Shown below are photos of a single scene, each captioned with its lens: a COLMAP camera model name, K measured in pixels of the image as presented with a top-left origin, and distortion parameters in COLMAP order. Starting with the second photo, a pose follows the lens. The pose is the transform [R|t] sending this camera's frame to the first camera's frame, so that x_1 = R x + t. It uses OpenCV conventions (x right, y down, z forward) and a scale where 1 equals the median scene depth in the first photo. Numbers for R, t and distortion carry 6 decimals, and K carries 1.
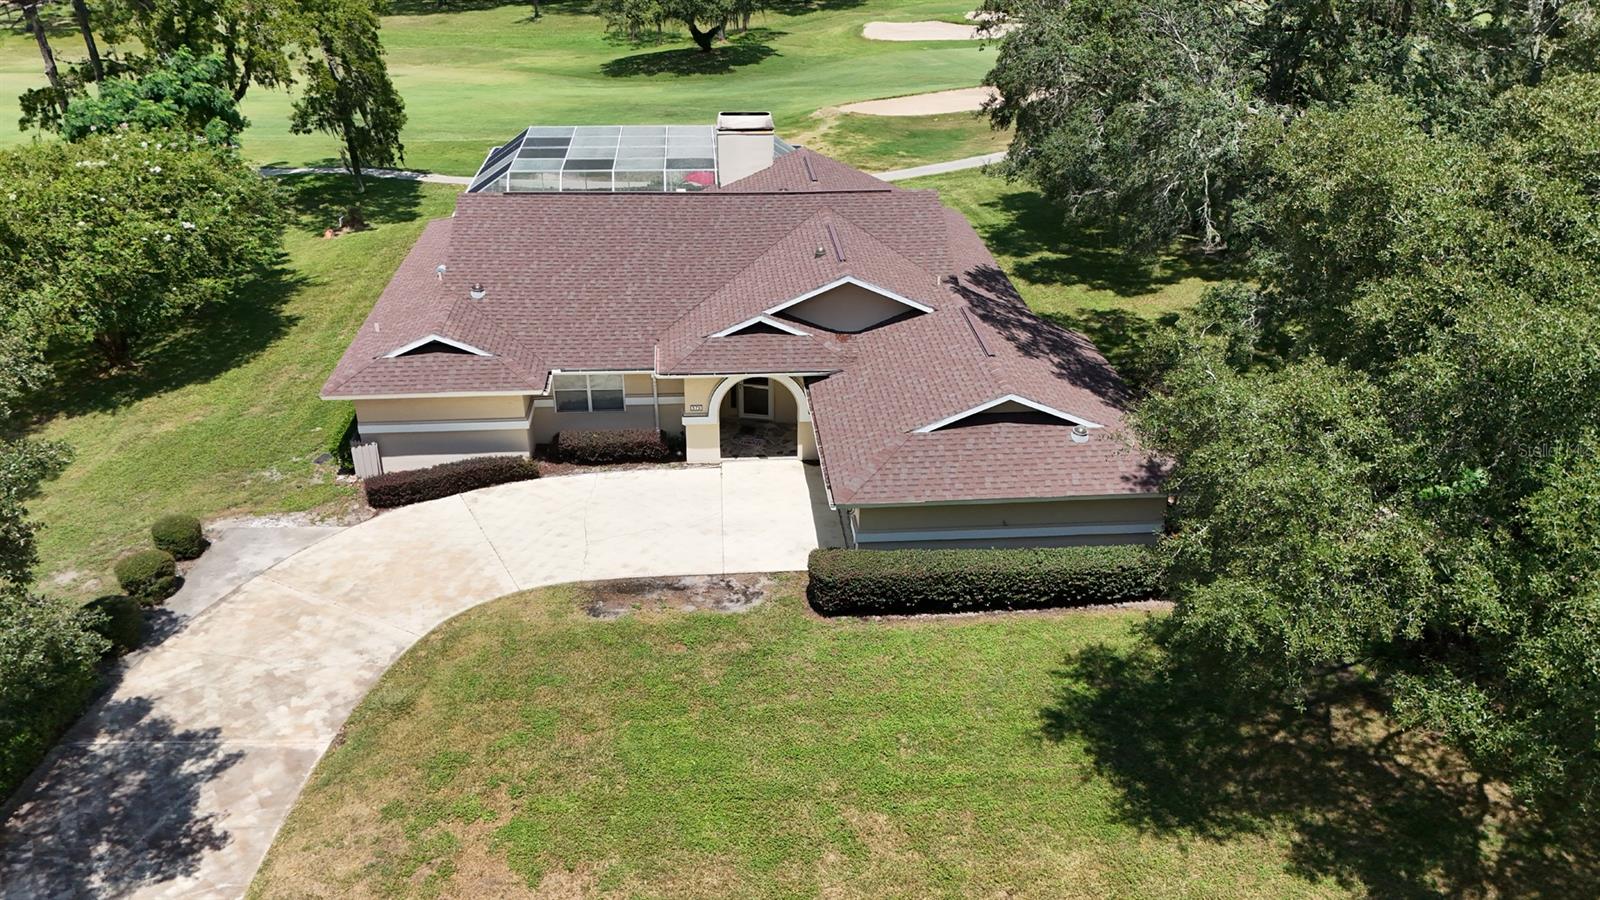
lens RADIAL K [[1164.1, 0, 800.0], [0, 1164.1, 450.0], [0, 0, 1]] dist [0.044874, -0.008519]
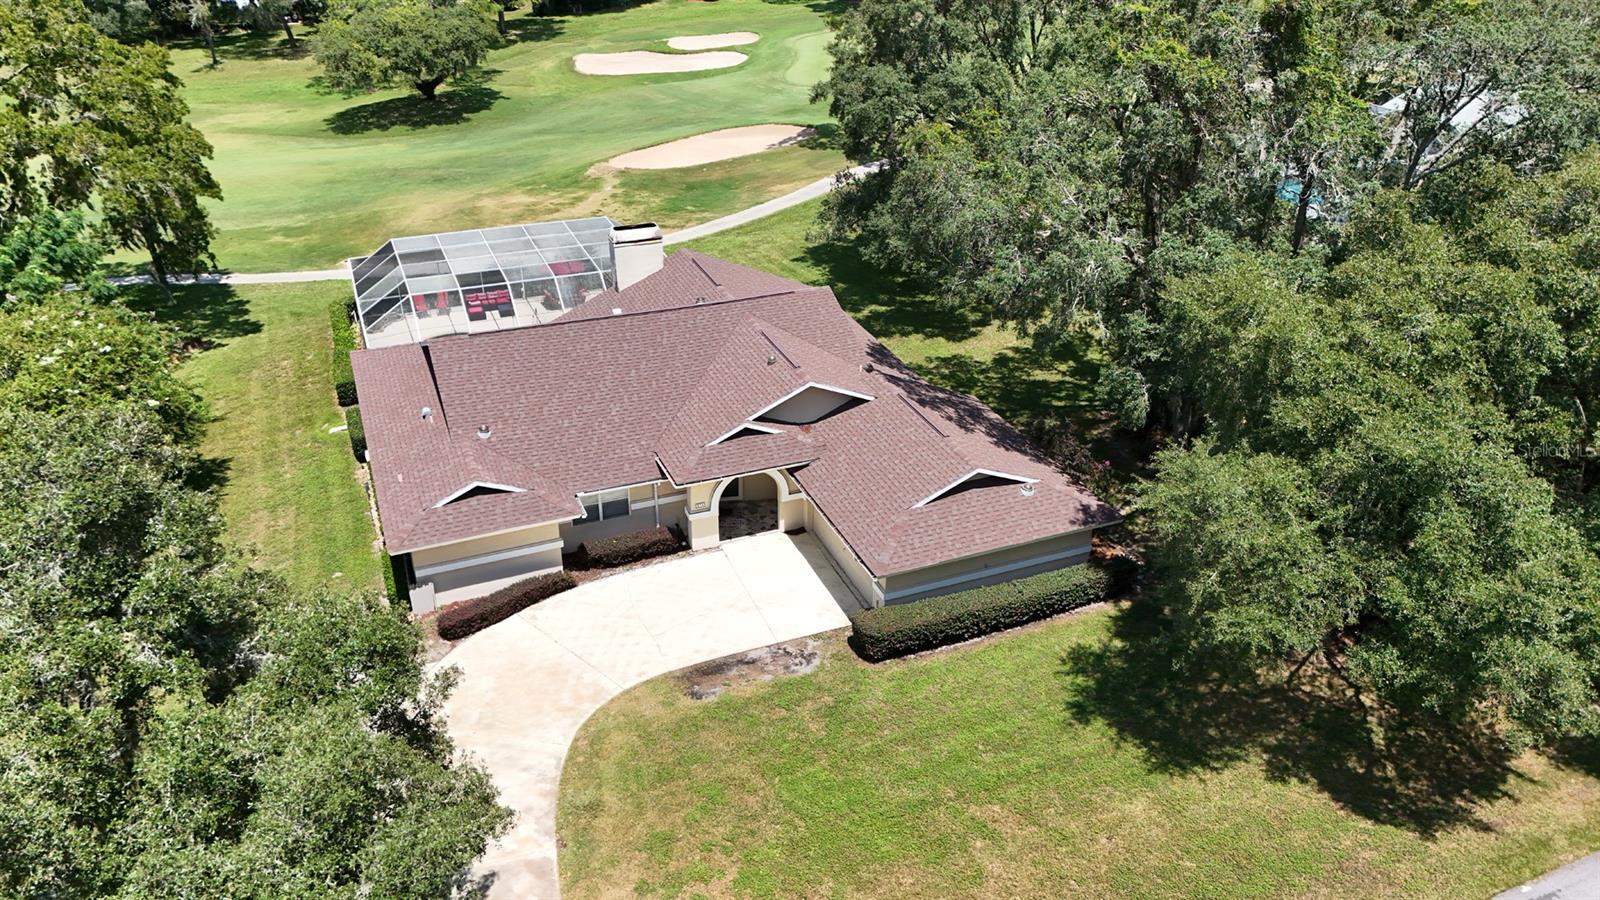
lens RADIAL K [[1164.1, 0, 800.0], [0, 1164.1, 450.0], [0, 0, 1]] dist [0.044874, -0.008519]
pose [[0.953074, -0.146102, 0.265151, -0.349183], [0.141111, 0.989269, 0.037885, -0.143476], [-0.267841, 0.001308, 0.963462, -0.206755]]
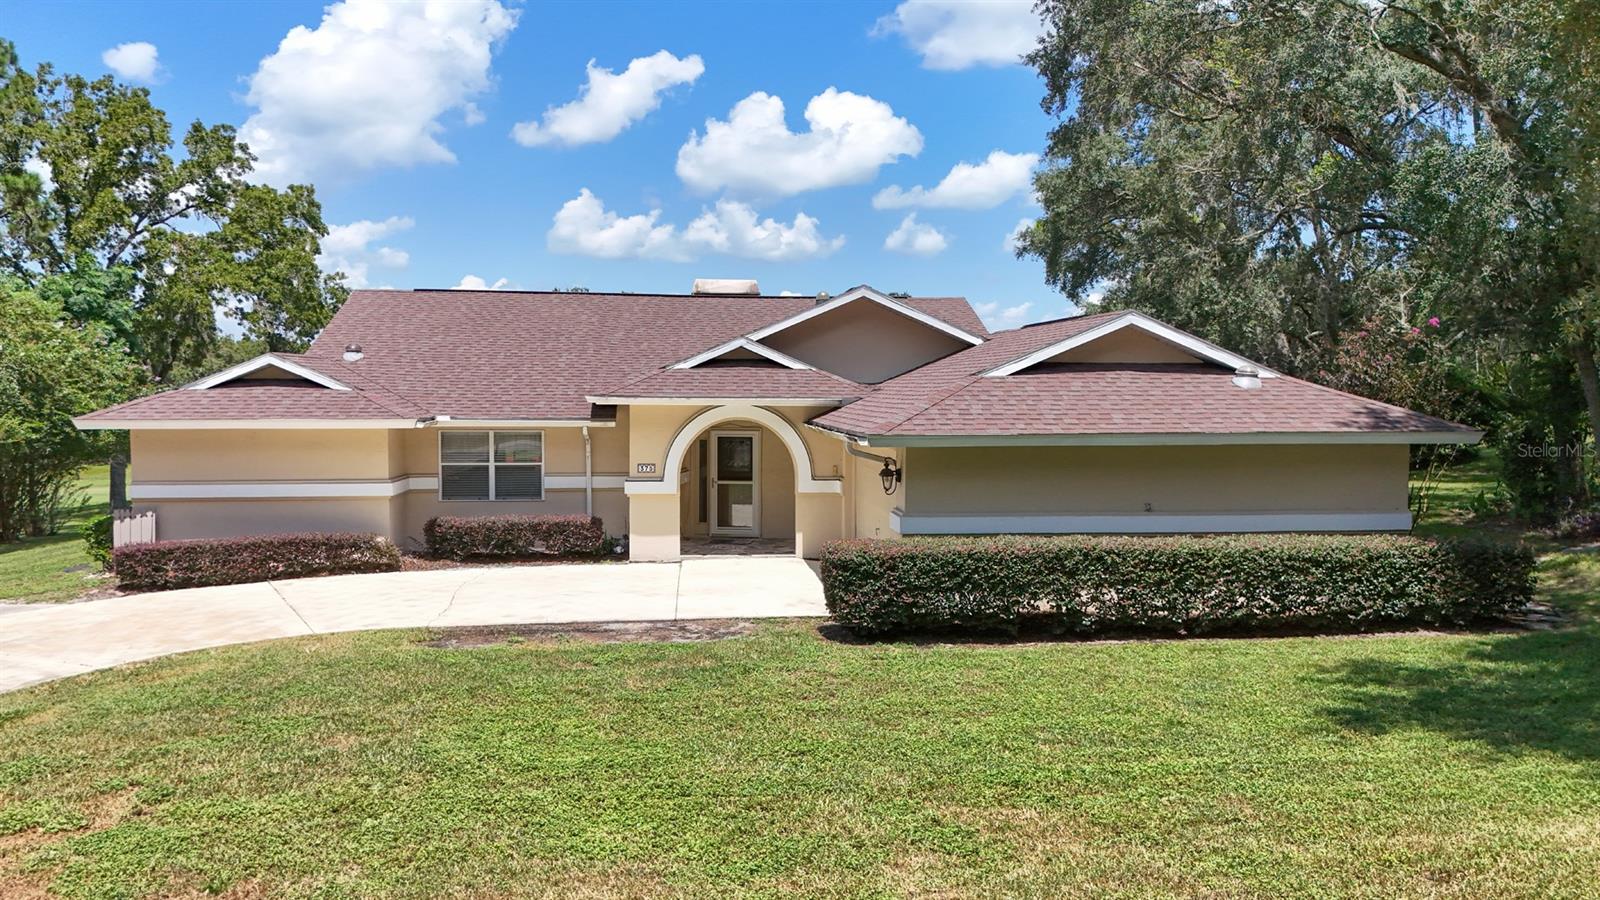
lens RADIAL K [[1169.5, 0, 801.8], [0, 1169.5, 465.3], [0, 0, 1]] dist [0.048513, -0.039715]
pose [[0.999811, -0.008422, 0.017536, -0.012163], [0.014942, 0.909669, -0.415065, 0.286794], [-0.012456, 0.415248, 0.909623, 0.439659]]
